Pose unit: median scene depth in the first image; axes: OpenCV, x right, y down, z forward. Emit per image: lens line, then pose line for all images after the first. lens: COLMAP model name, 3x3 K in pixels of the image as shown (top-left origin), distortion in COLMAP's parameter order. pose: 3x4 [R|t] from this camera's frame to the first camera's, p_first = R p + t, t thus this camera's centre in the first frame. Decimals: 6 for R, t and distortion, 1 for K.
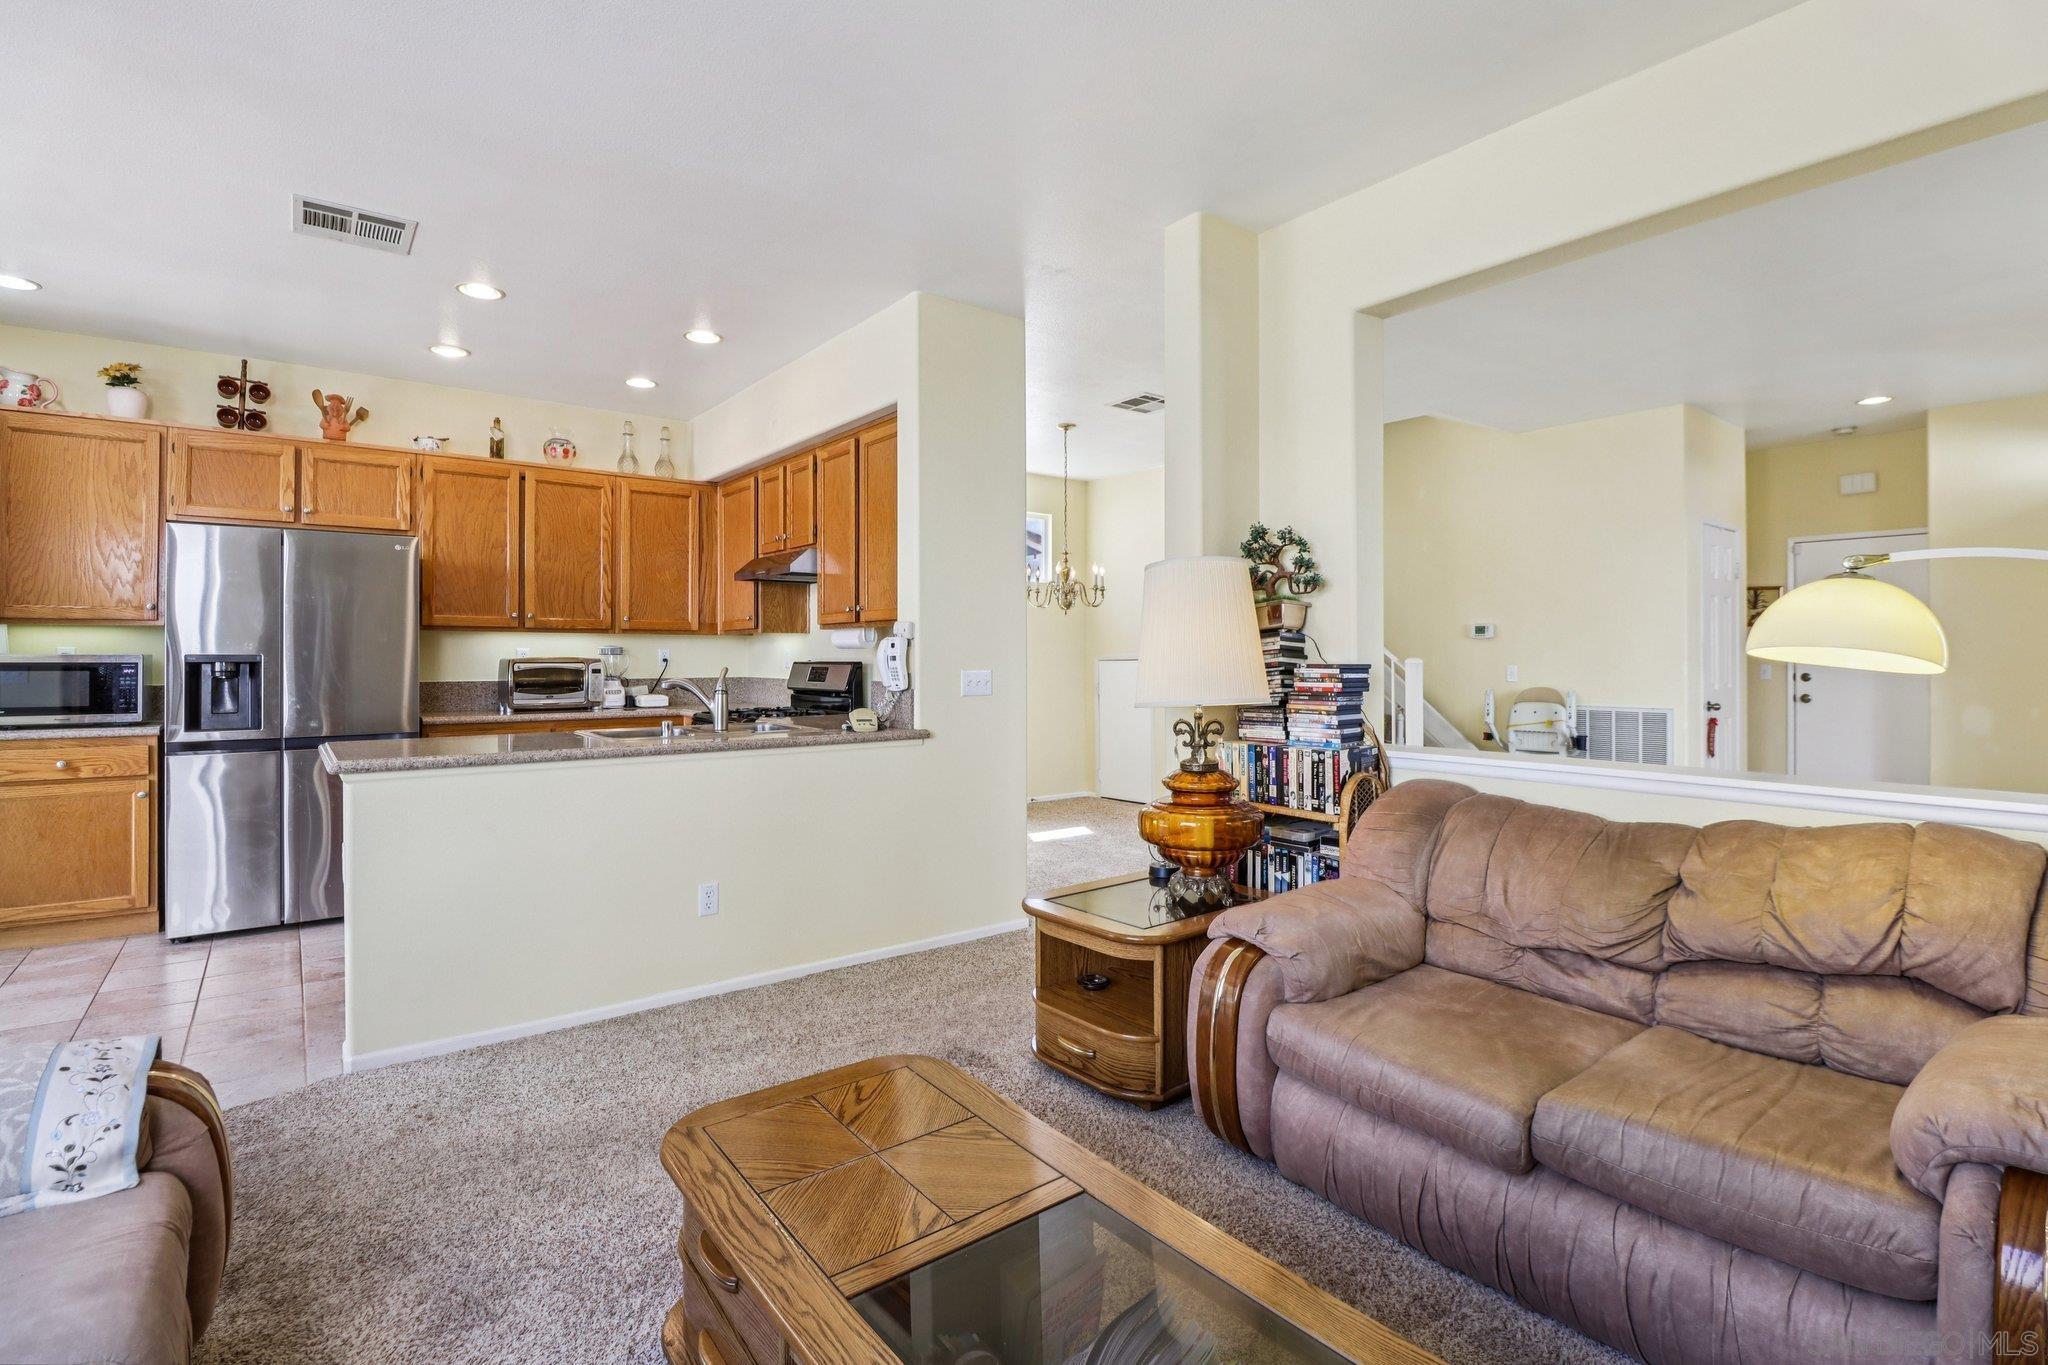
lens RADIAL K [[957.1, 0, 1041.9], [0, 957.1, 651.3], [0, 0, 1]] dist [0.000490, -0.012715]
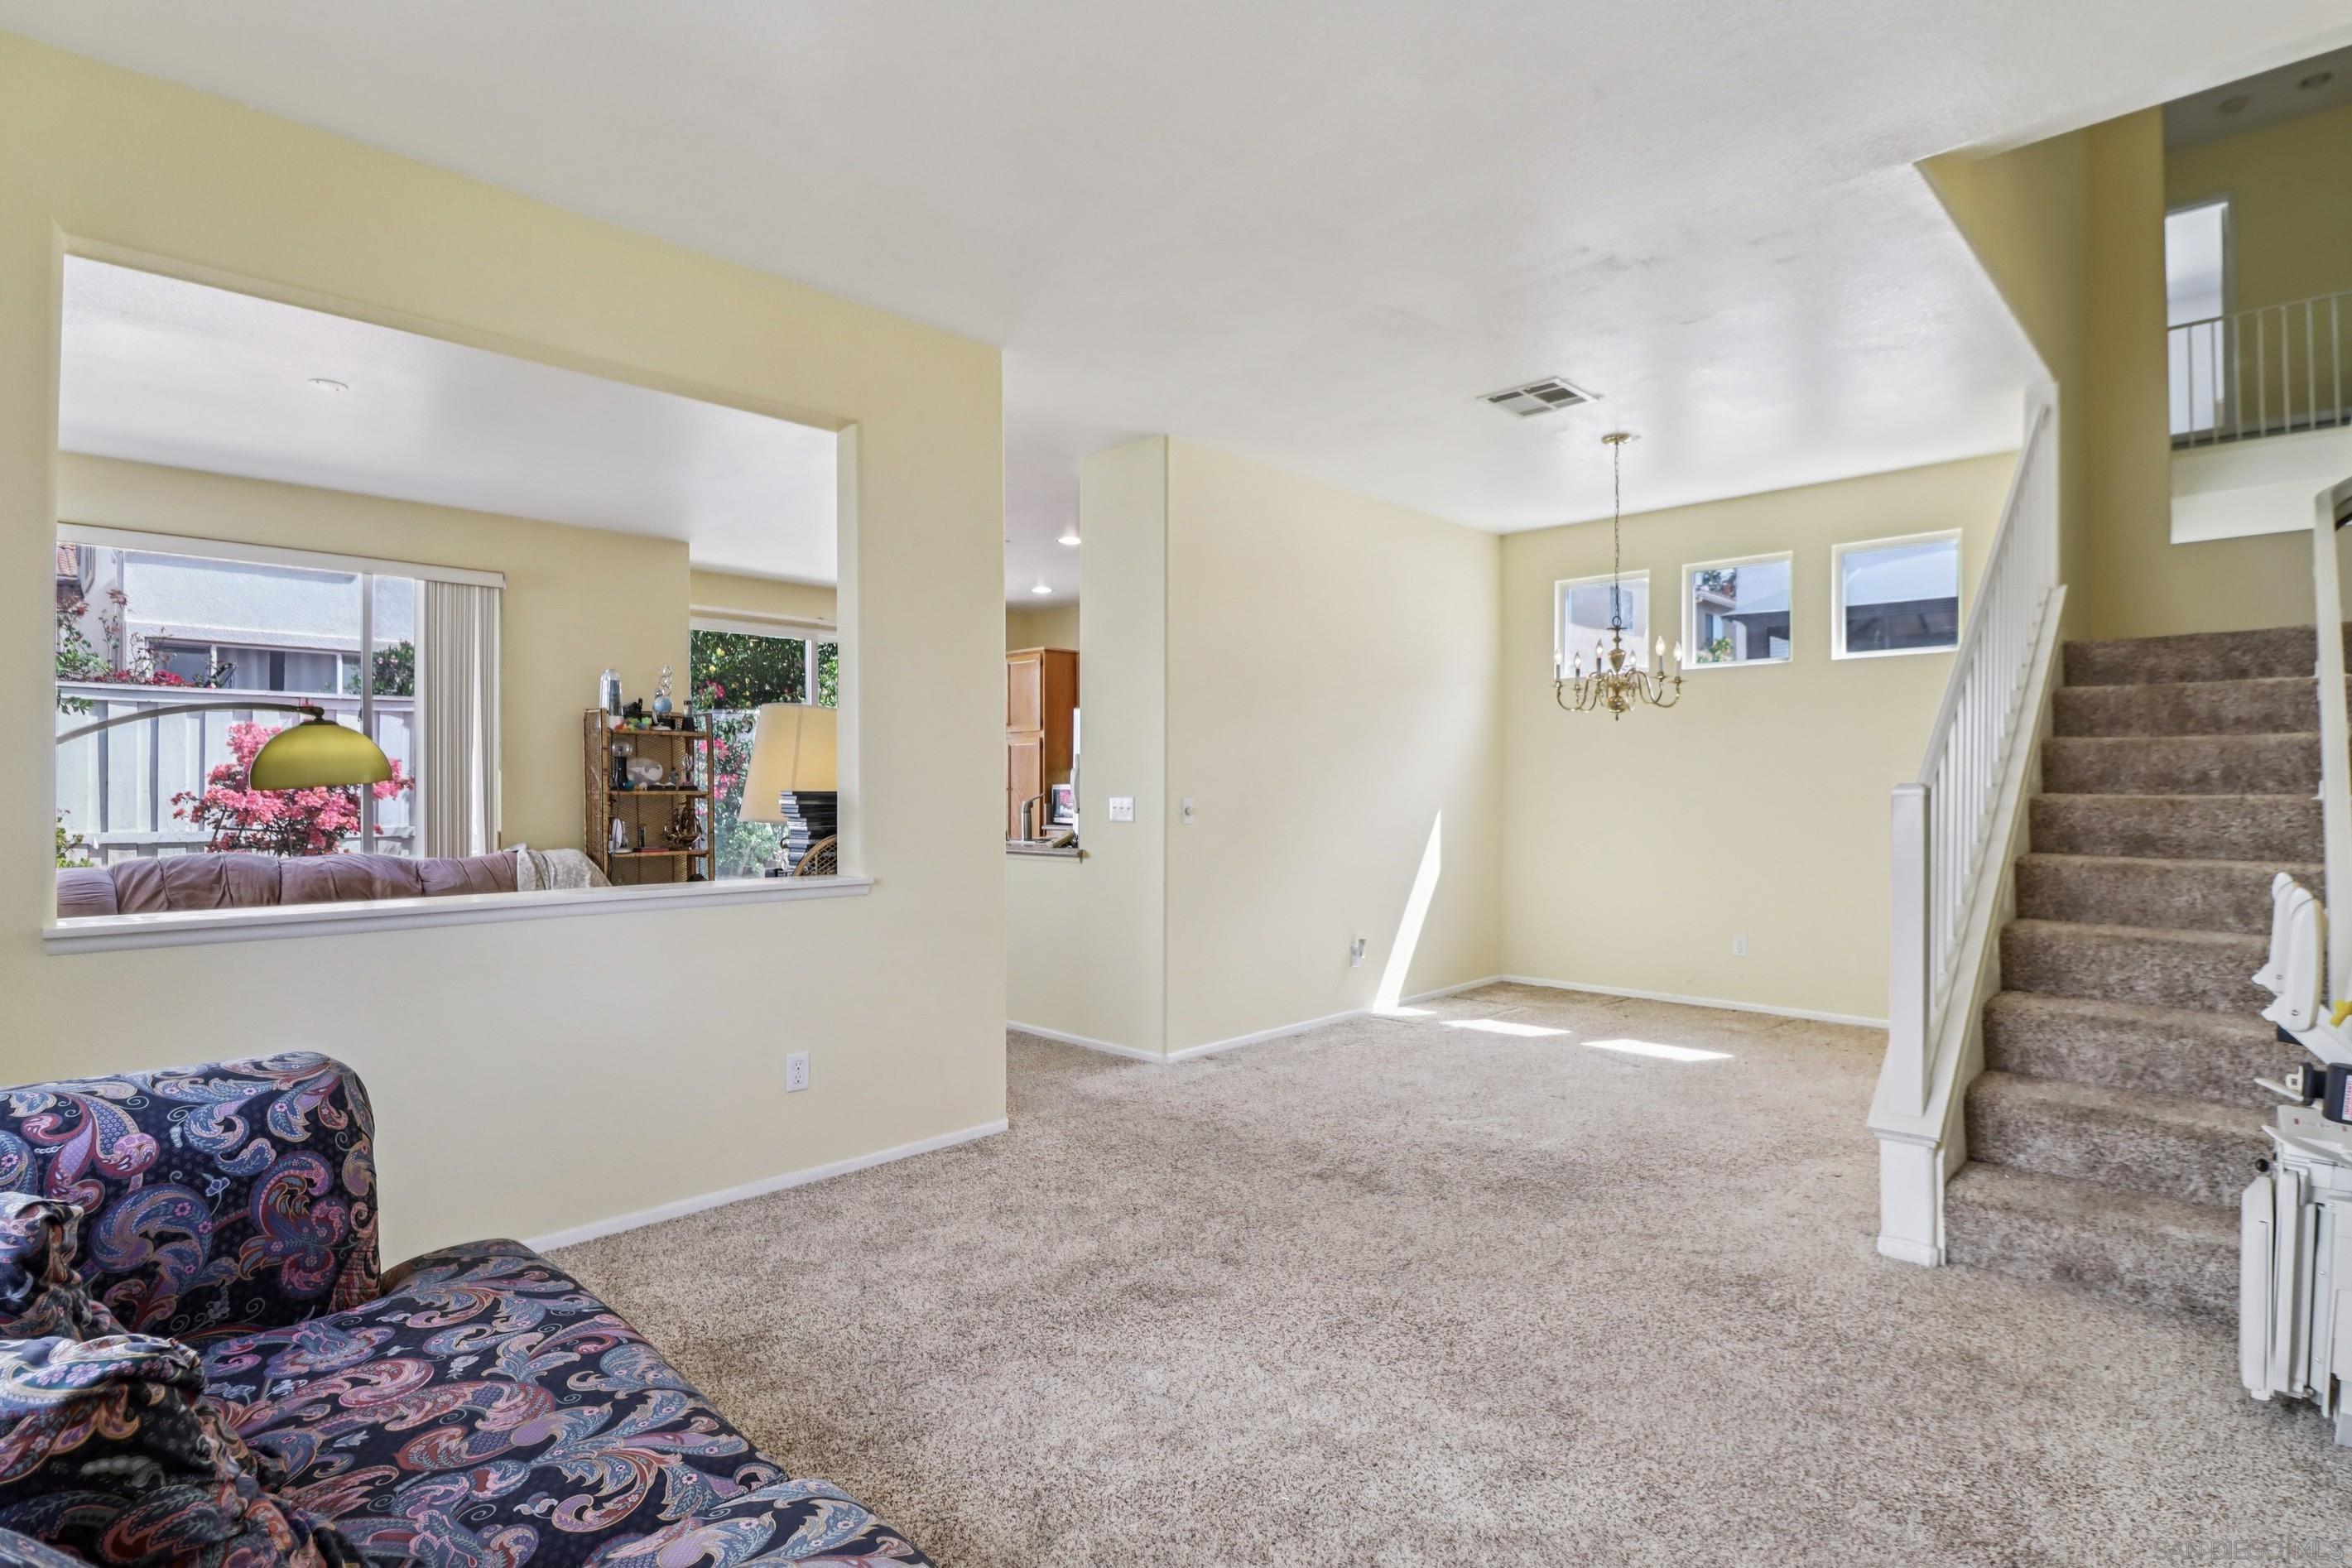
lens RADIAL K [[1175.1, 0, 1250.4], [0, 1175.1, 788.6], [0, 0, 1]] dist [0.000958, -0.014932]
pose [[0.163394, -0.000445, -0.986561, 1.121344], [0.010127, 0.999948, 0.001226, 0.010375], [0.986509, -0.010191, 0.163390, 0.859882]]
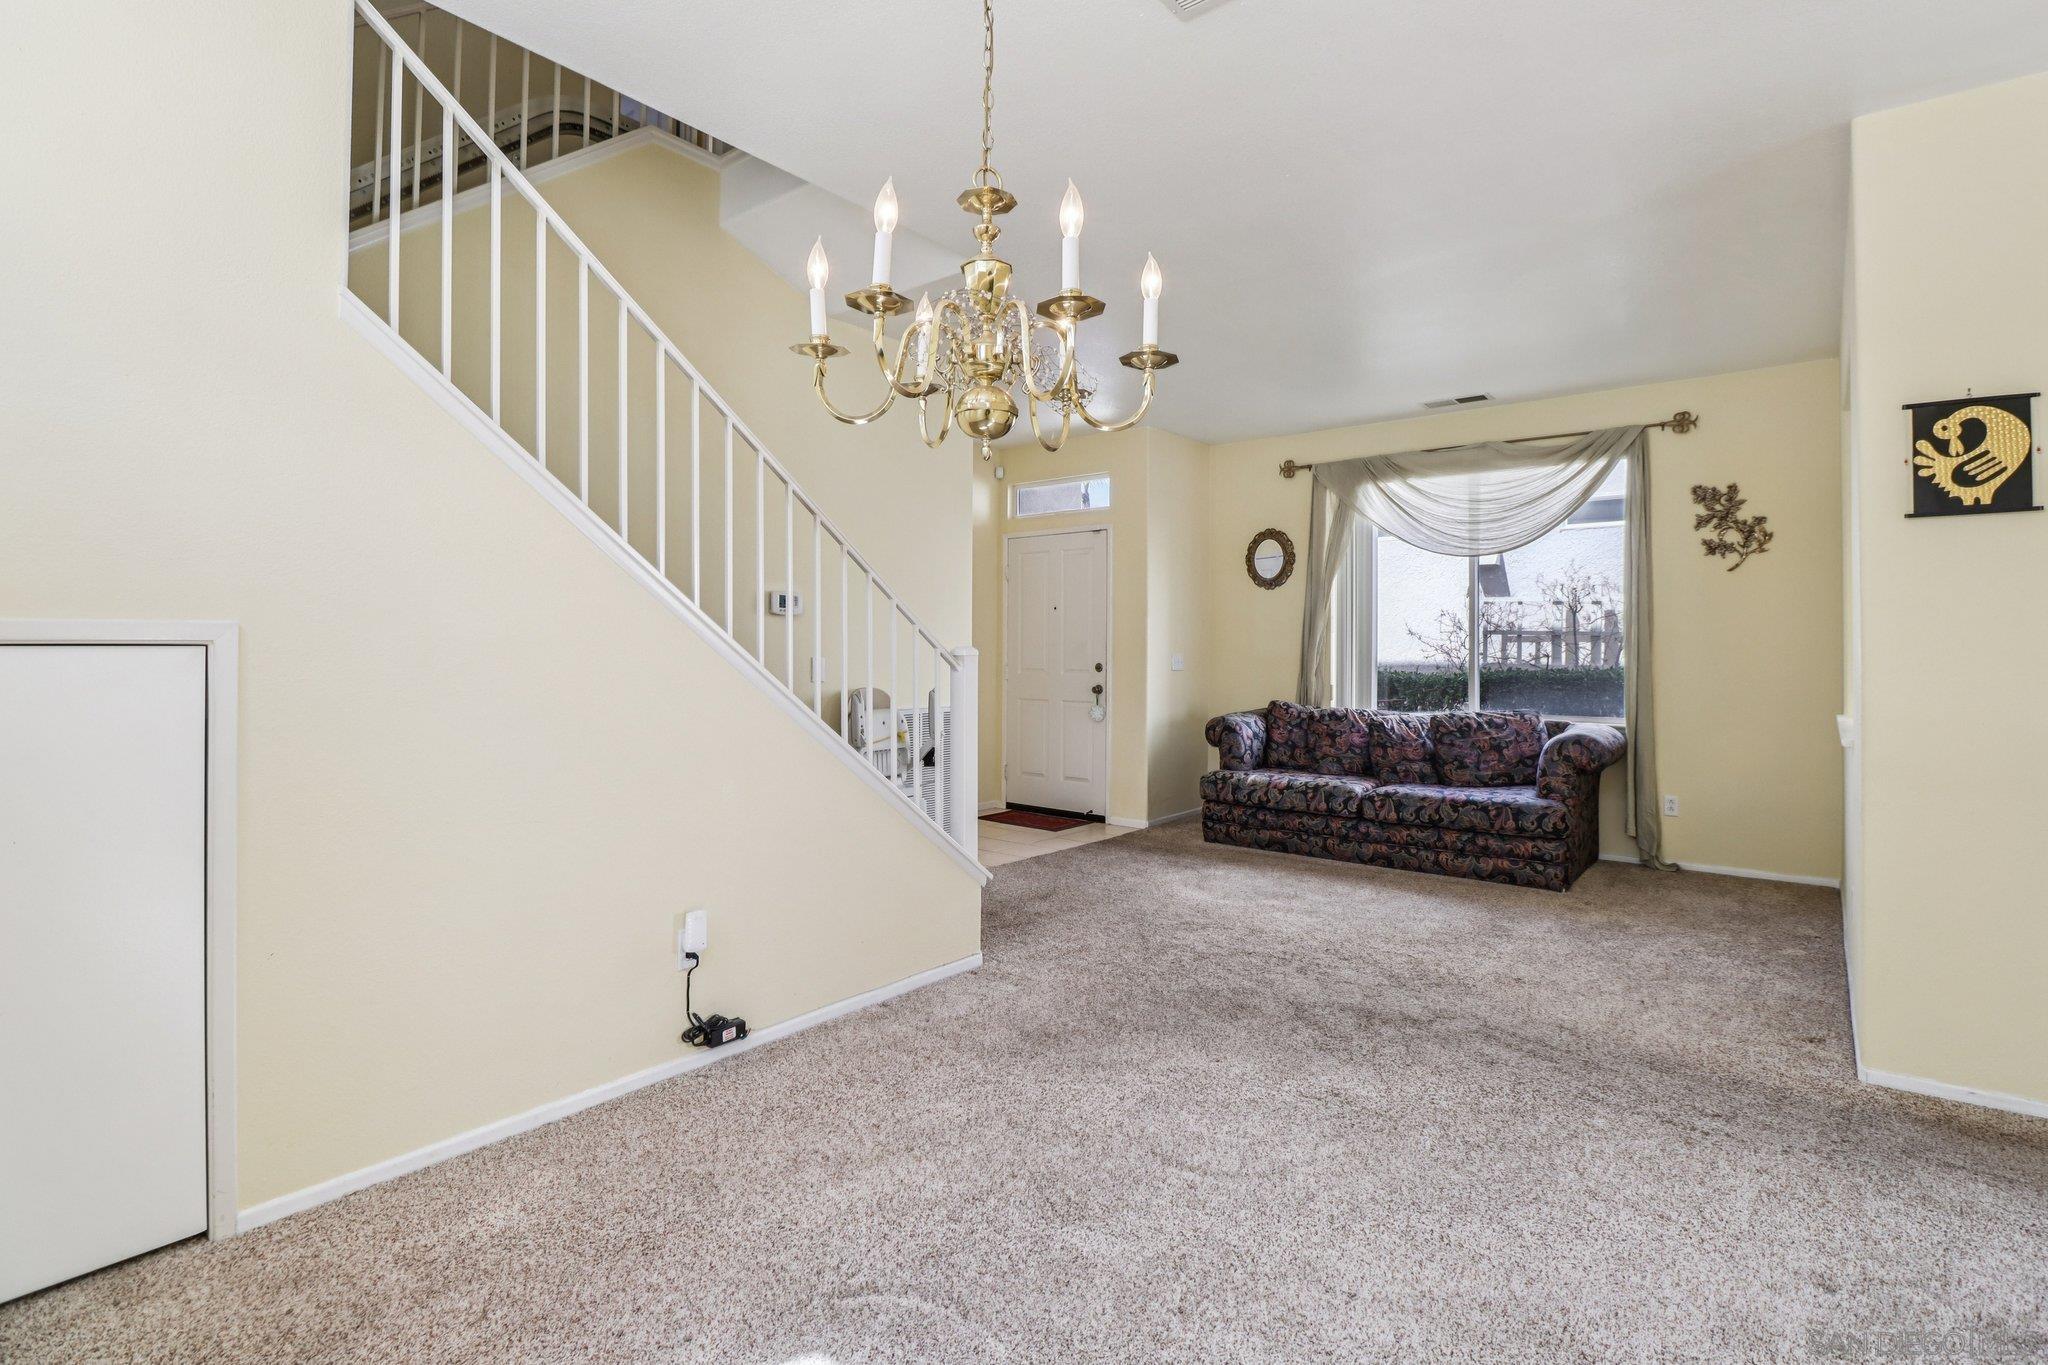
lens RADIAL K [[970.5, 0, 1033.4], [0, 970.5, 641.1], [0, 0, 1]] dist [0.002231, -0.014556]
pose [[-0.223392, 0.006758, 0.974705, -0.287272], [-0.013860, 0.999853, -0.010109, 0.013304], [-0.974630, -0.015767, -0.223266, 1.464164]]
